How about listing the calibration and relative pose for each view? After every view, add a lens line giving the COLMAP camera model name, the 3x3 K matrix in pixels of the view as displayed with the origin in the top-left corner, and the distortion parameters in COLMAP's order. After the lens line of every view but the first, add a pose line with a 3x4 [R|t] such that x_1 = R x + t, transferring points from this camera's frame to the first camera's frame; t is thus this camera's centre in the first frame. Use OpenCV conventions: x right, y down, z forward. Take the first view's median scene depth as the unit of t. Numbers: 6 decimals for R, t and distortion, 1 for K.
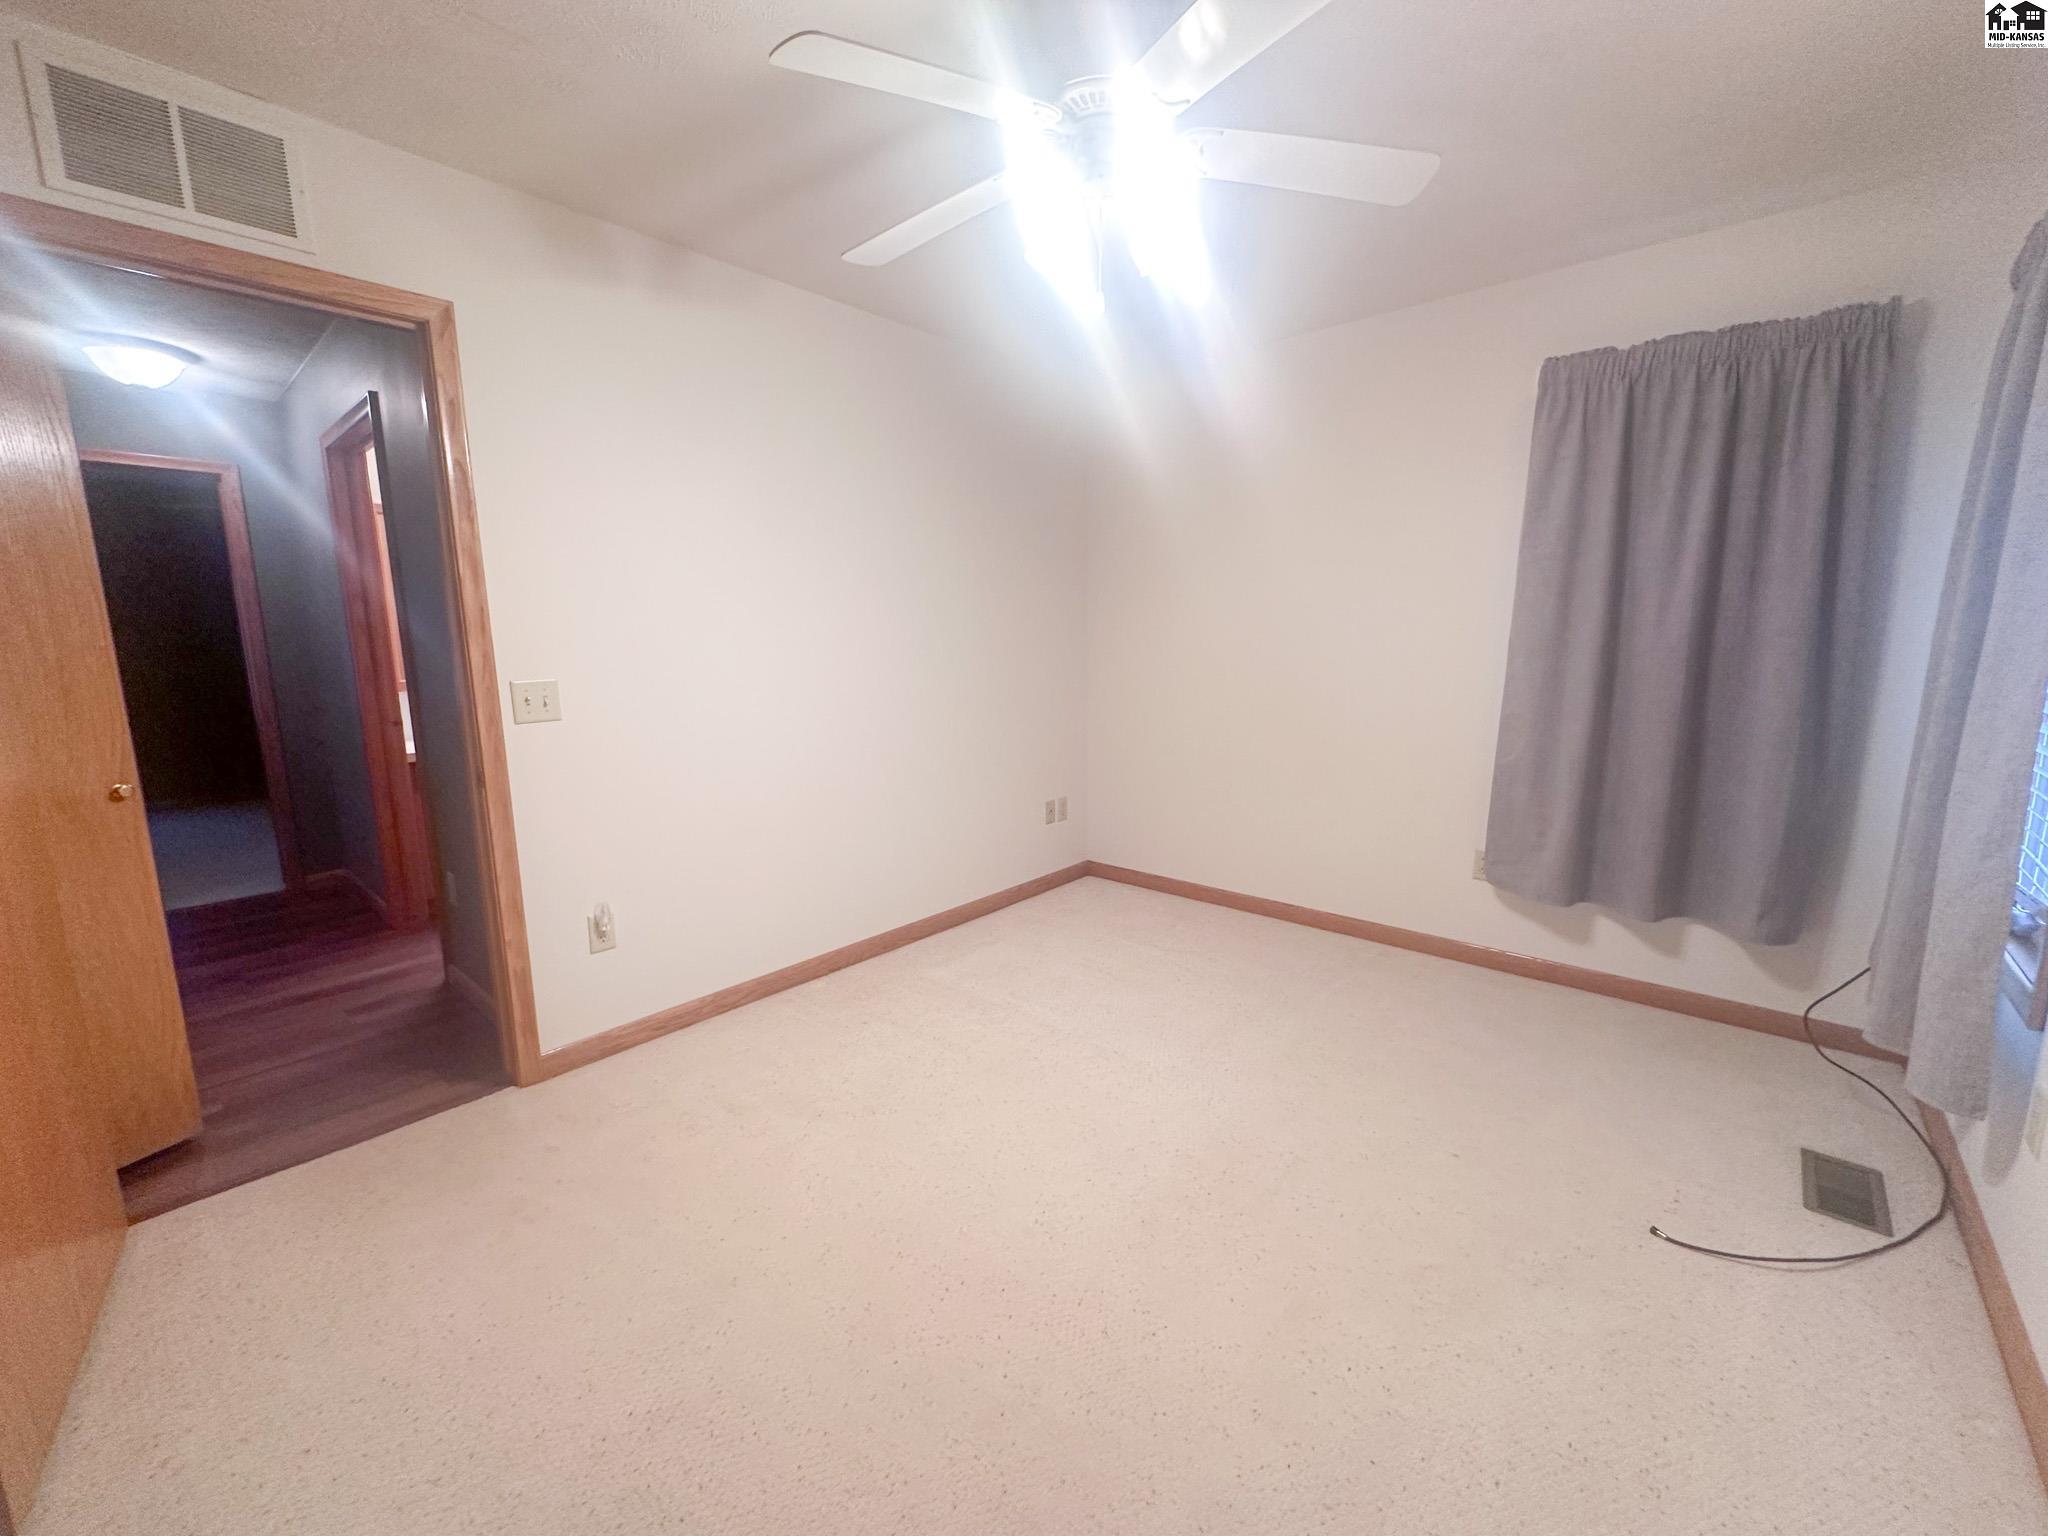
lens RADIAL K [[818.5, 0, 1027.0], [0, 818.5, 754.0], [0, 0, 1]] dist [-0.005466, 0.001034]
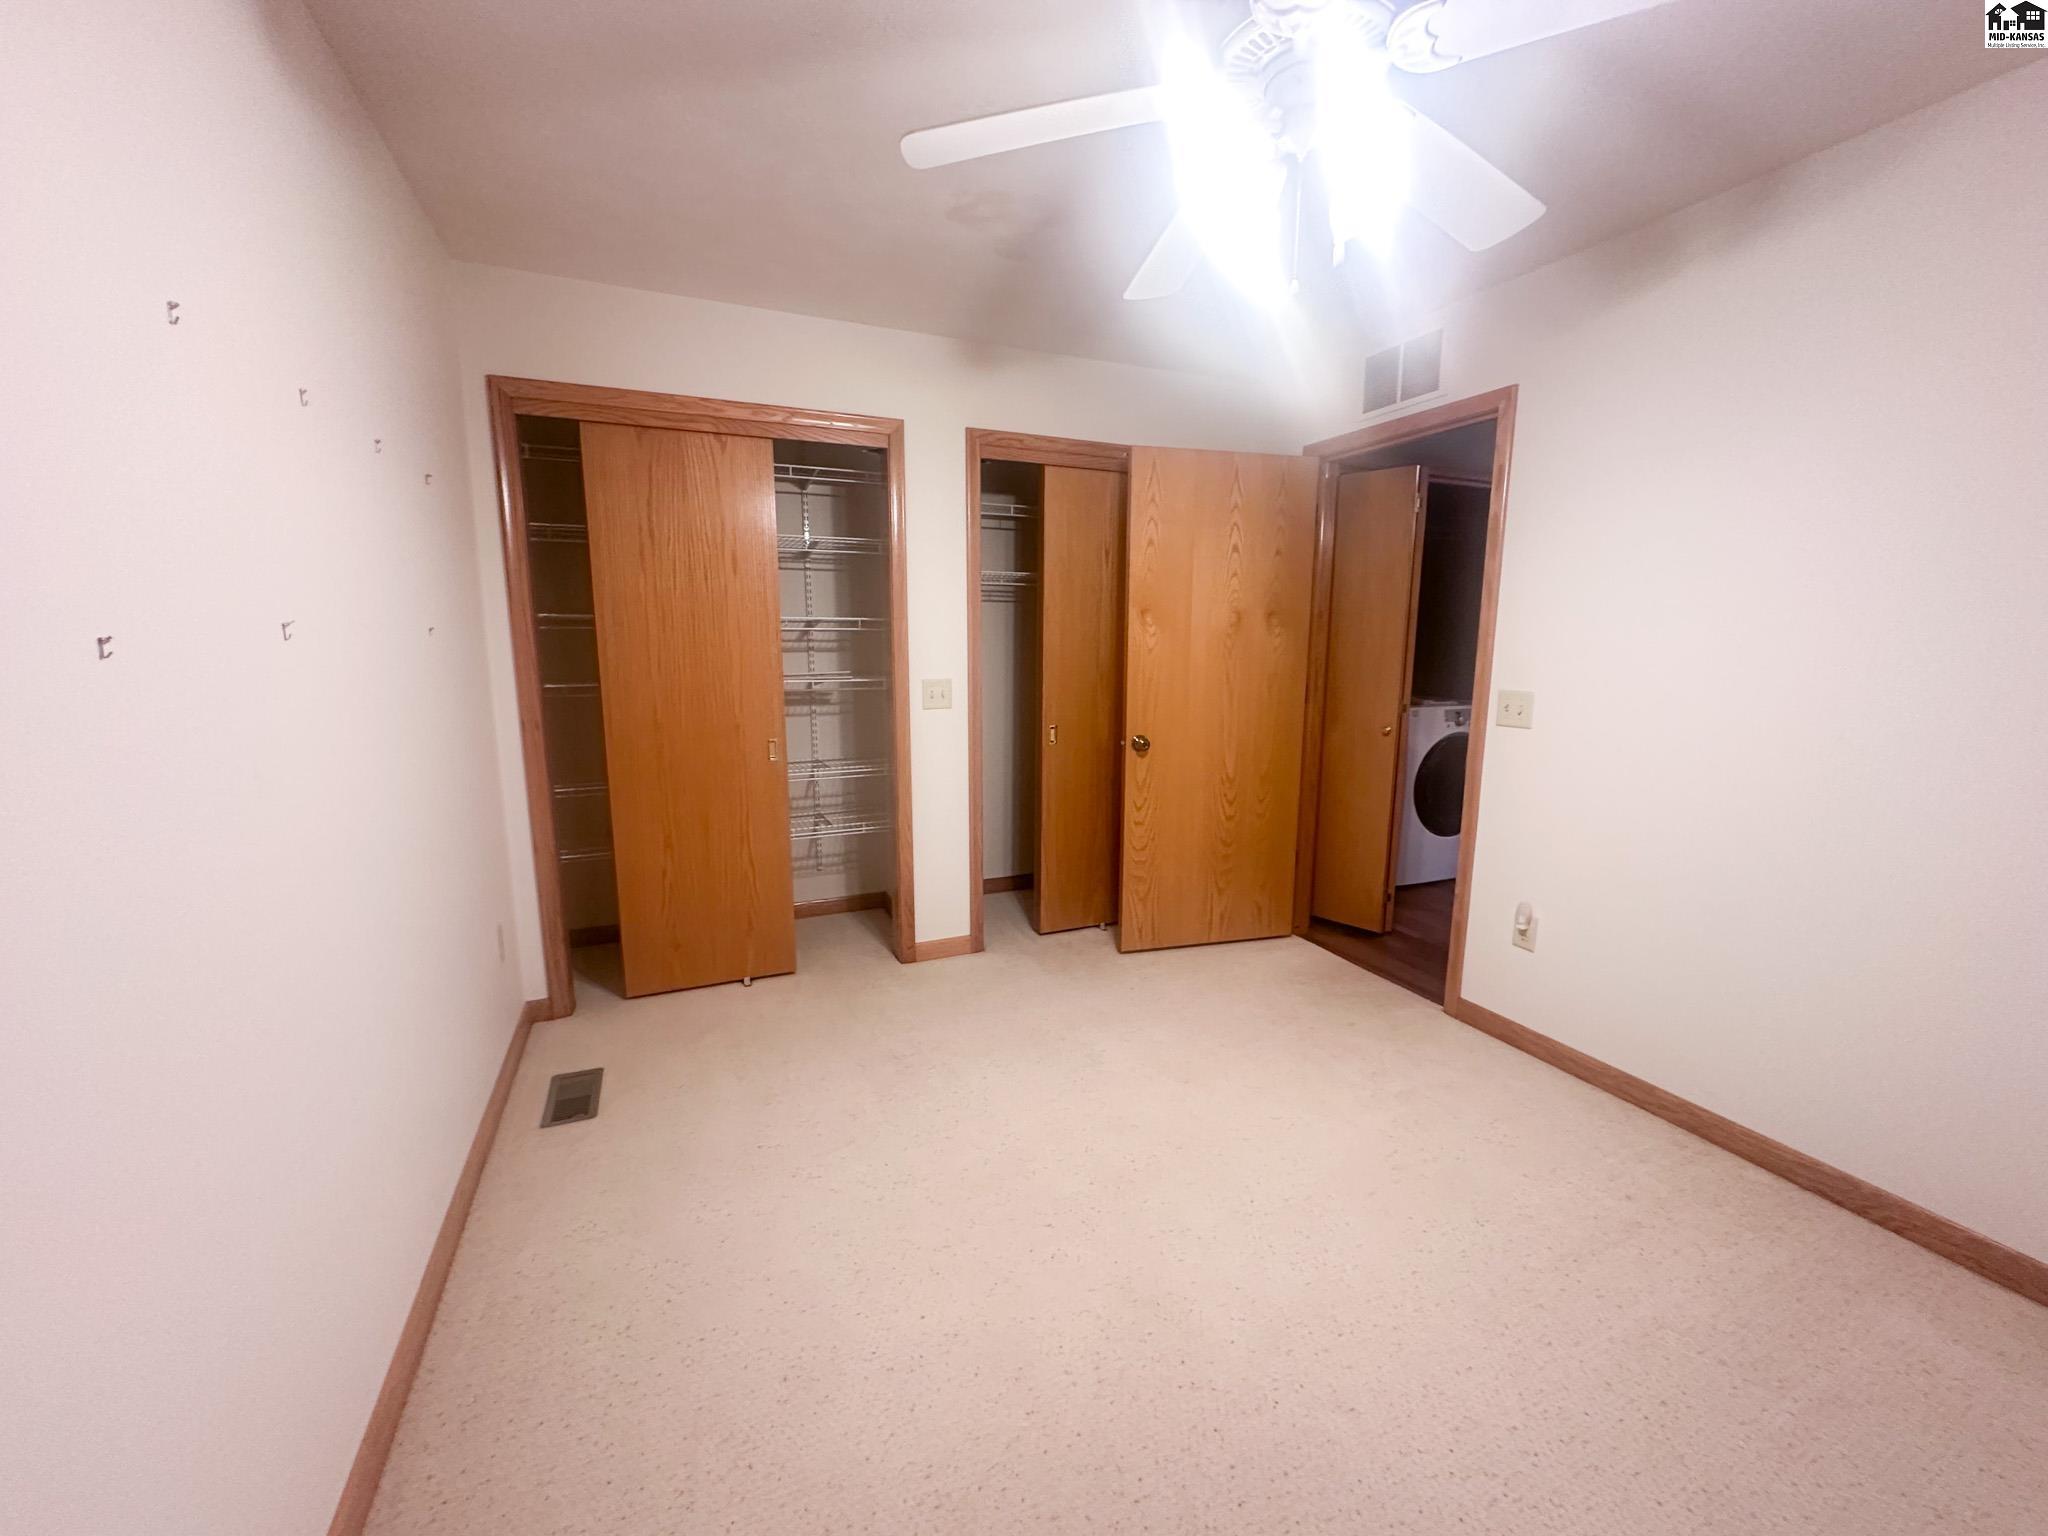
lens RADIAL K [[818.5, 0, 1025.9], [0, 818.5, 774.9], [0, 0, 1]] dist [-0.005466, 0.001034]
pose [[-0.411023, 0.152257, -0.898820, 0.718708], [-0.159120, 0.958837, 0.235187, -0.132698], [0.897631, 0.239687, -0.369877, 0.799047]]
